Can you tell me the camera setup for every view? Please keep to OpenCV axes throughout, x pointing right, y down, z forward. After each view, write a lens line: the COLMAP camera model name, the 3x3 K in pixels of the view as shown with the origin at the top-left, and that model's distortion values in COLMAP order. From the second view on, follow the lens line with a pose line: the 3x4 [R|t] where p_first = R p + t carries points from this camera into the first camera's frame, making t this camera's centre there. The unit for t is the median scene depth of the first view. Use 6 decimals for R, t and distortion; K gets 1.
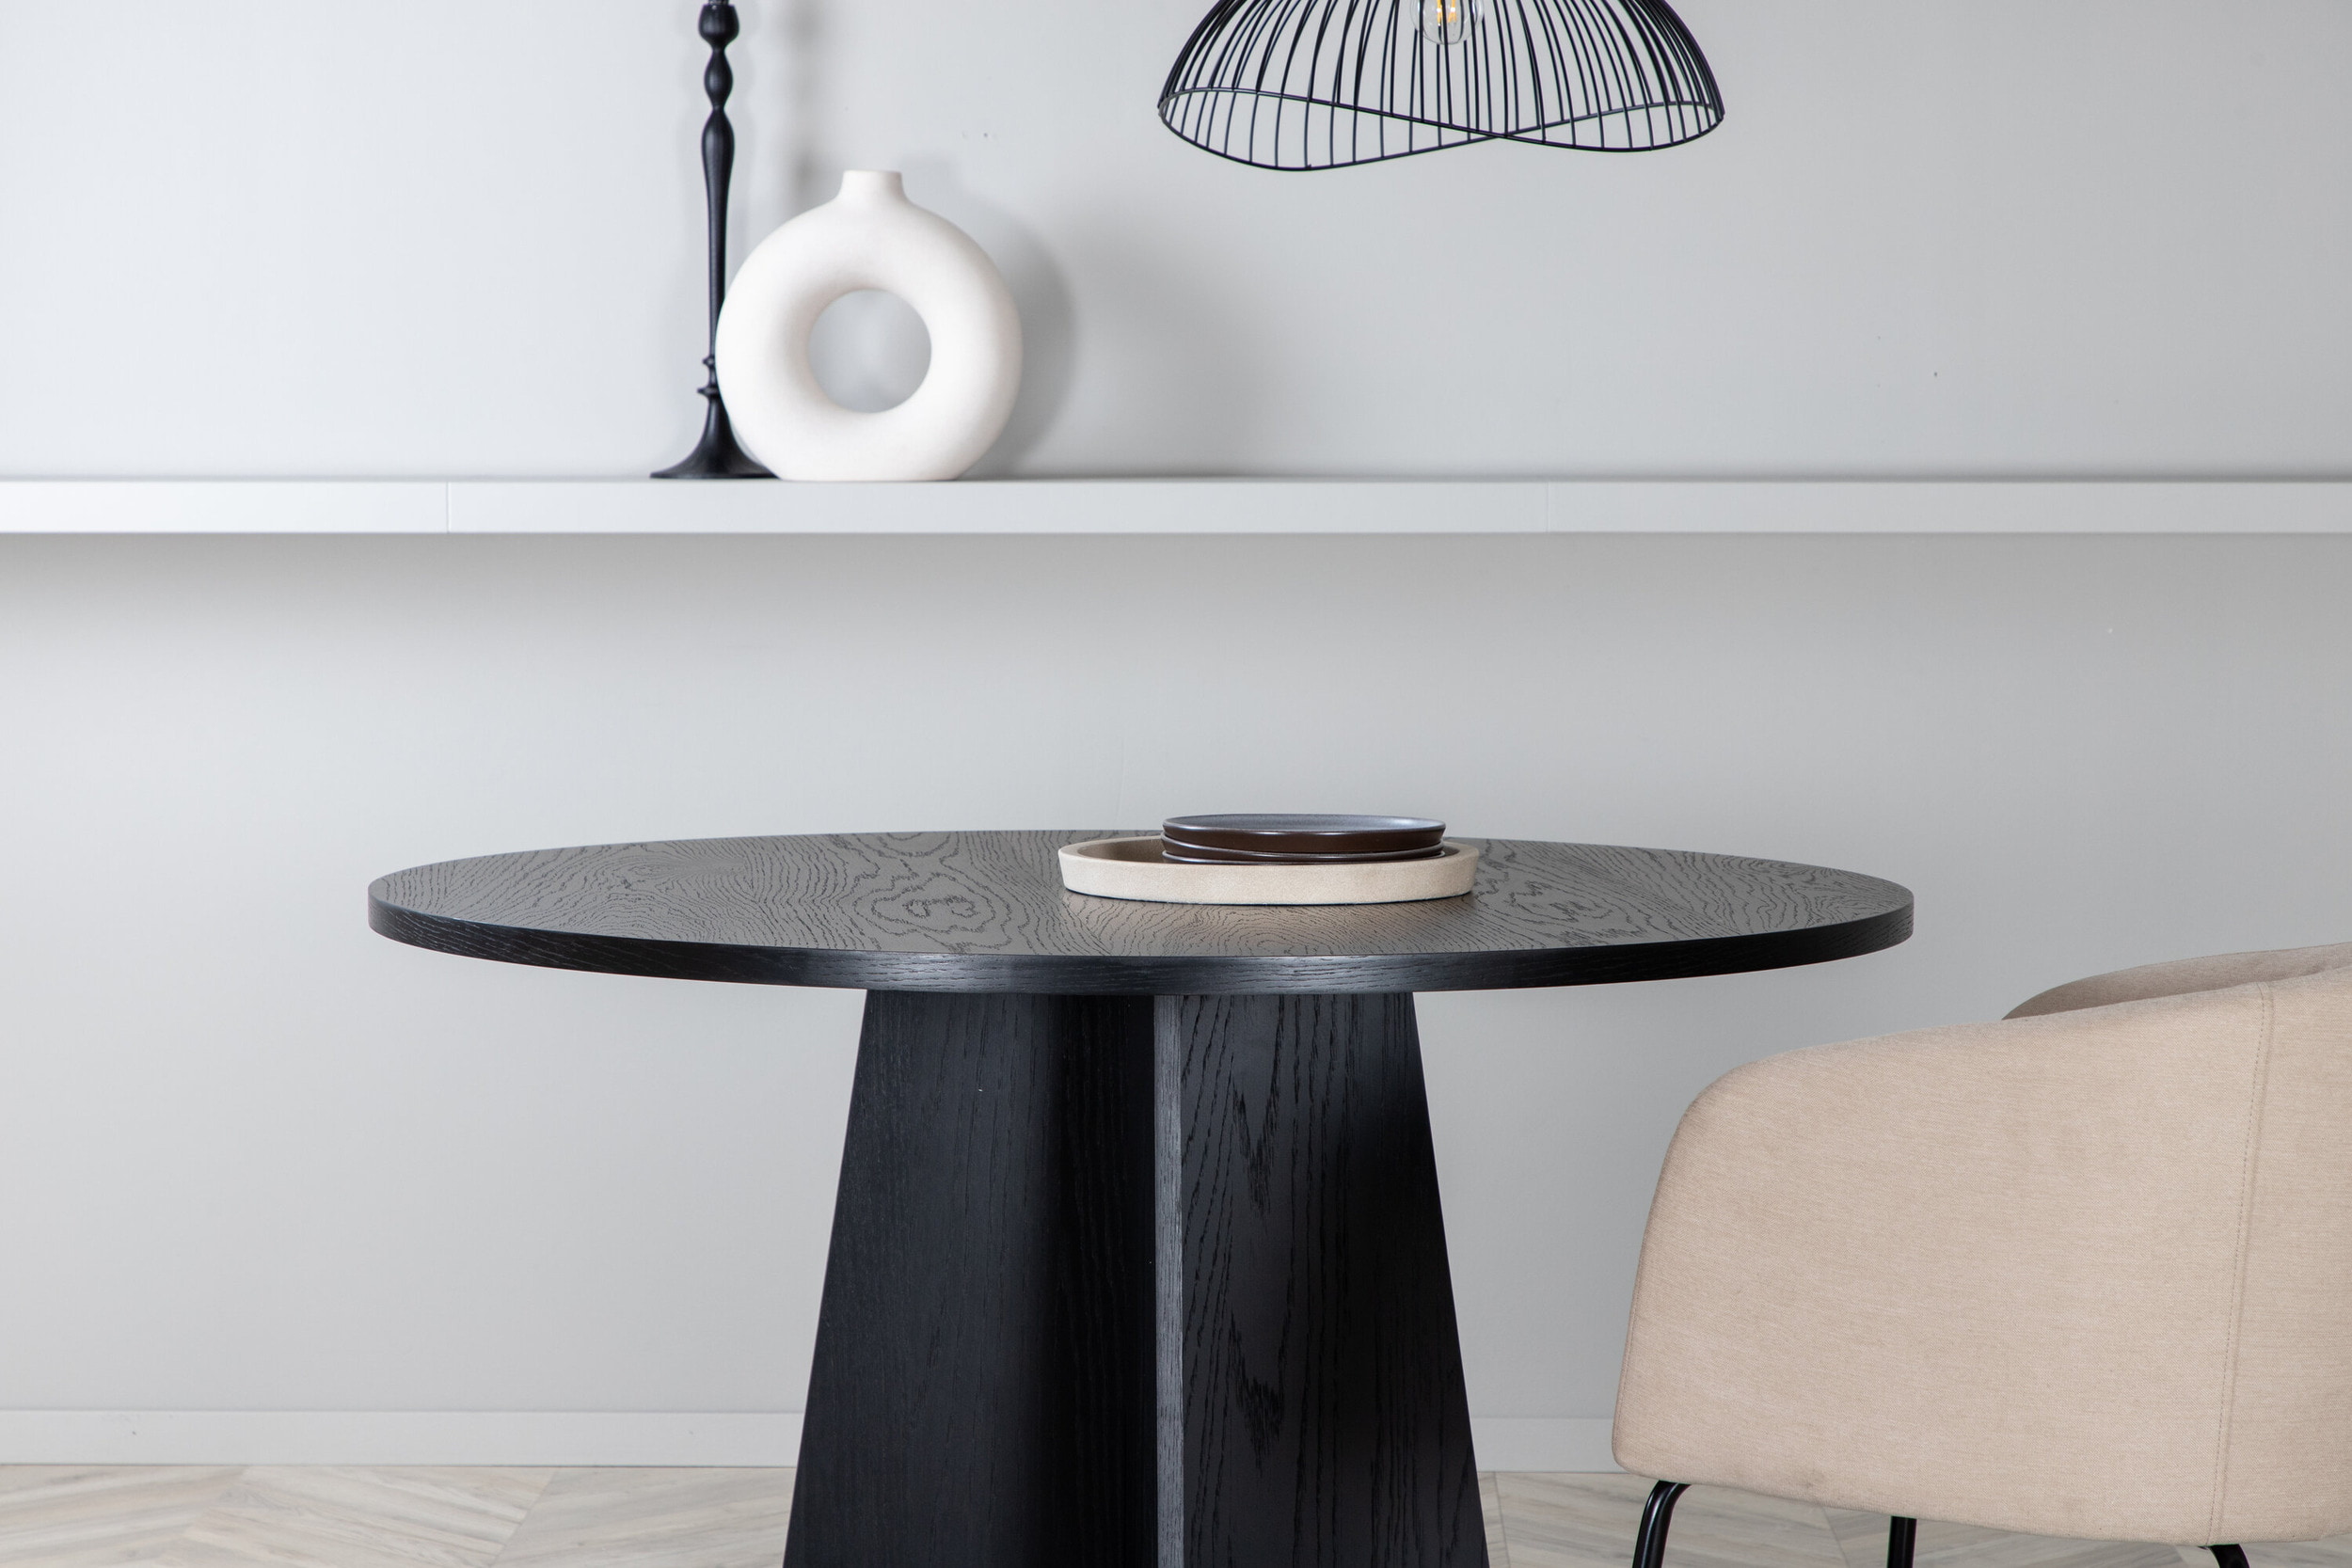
lens RADIAL K [[5864.0, 0, 1176.0], [0, 5864.0, 784.0], [0, 0, 1]] dist [0.025146, -0.267770]
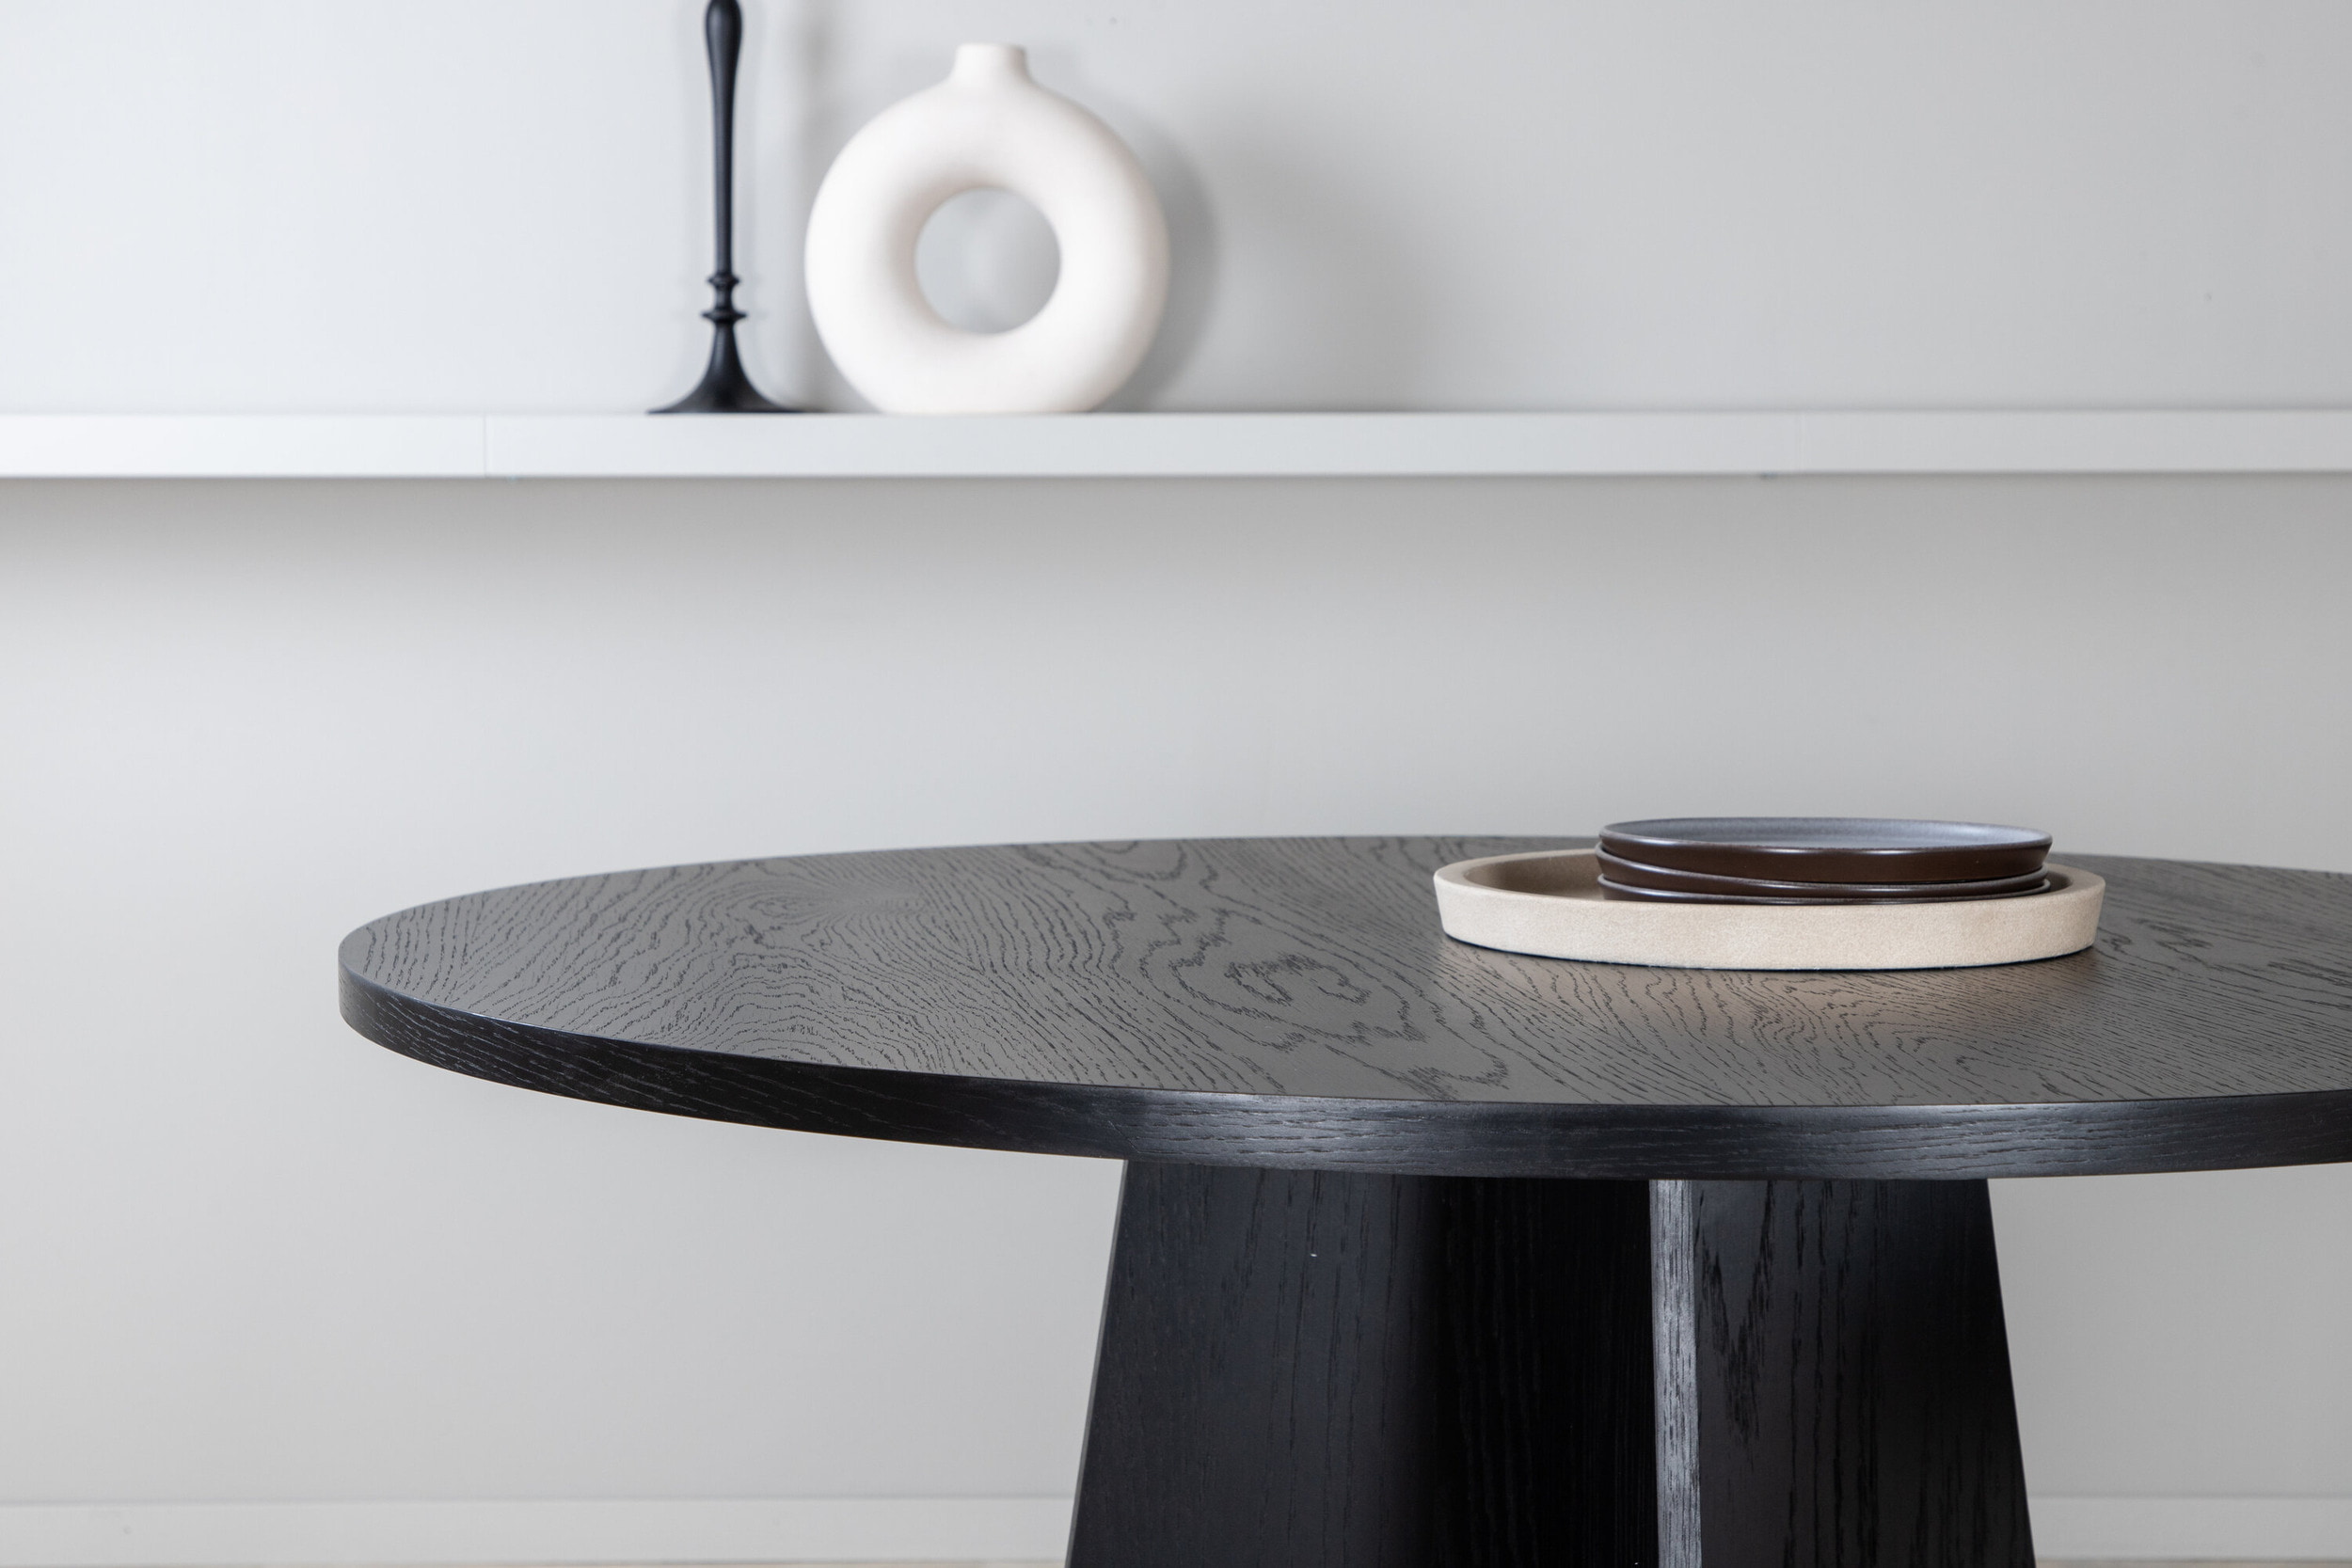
lens RADIAL K [[4065.9, 0, 1176.0], [0, 4065.9, 784.0], [0, 0, 1]] dist [-0.000334, 0.029443]
pose [[0.999255, -0.004270, 0.038355, -0.064677], [0.004142, 0.999986, 0.003423, -0.000468], [-0.038369, -0.003262, 0.999258, 0.557495]]
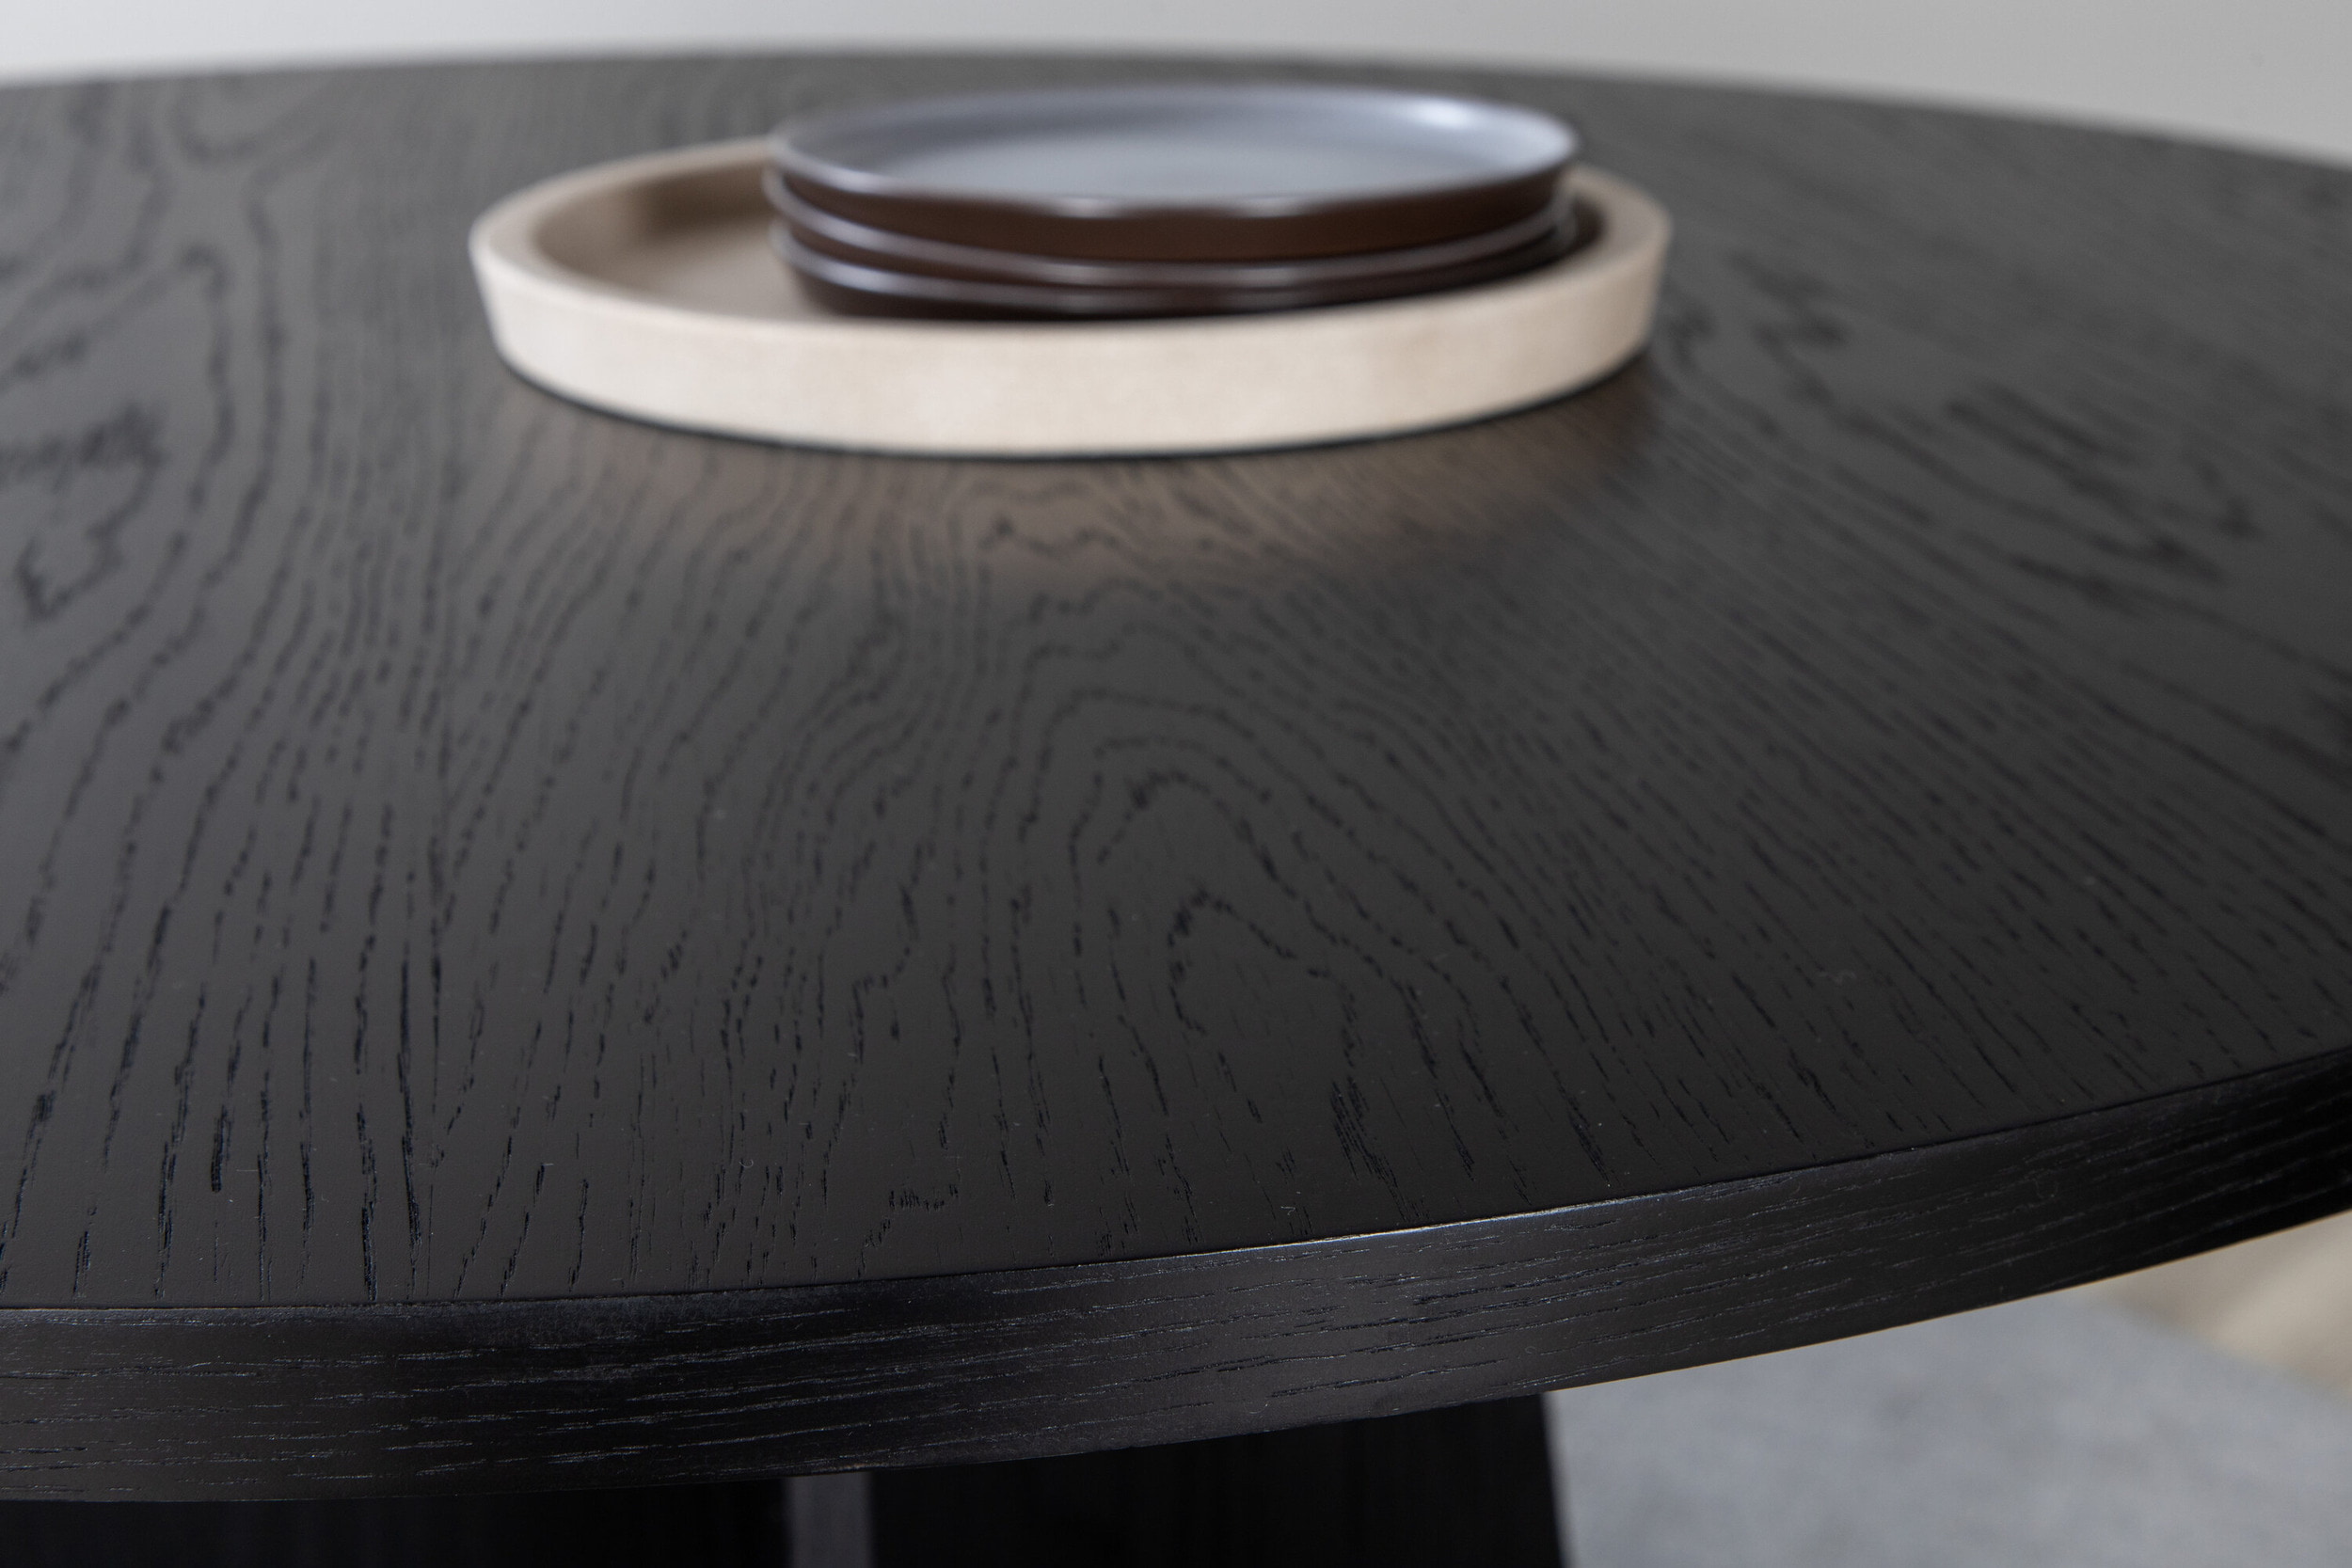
lens RADIAL K [[3768.4, 0, 1176.0], [0, 3768.4, 784.0], [0, 0, 1]] dist [0.008700, 0.025842]
pose [[0.994515, -0.044997, 0.094422, -0.000493], [0.022234, 0.973049, 0.229522, -0.008805], [-0.102205, -0.226164, 0.968713, 0.765257]]
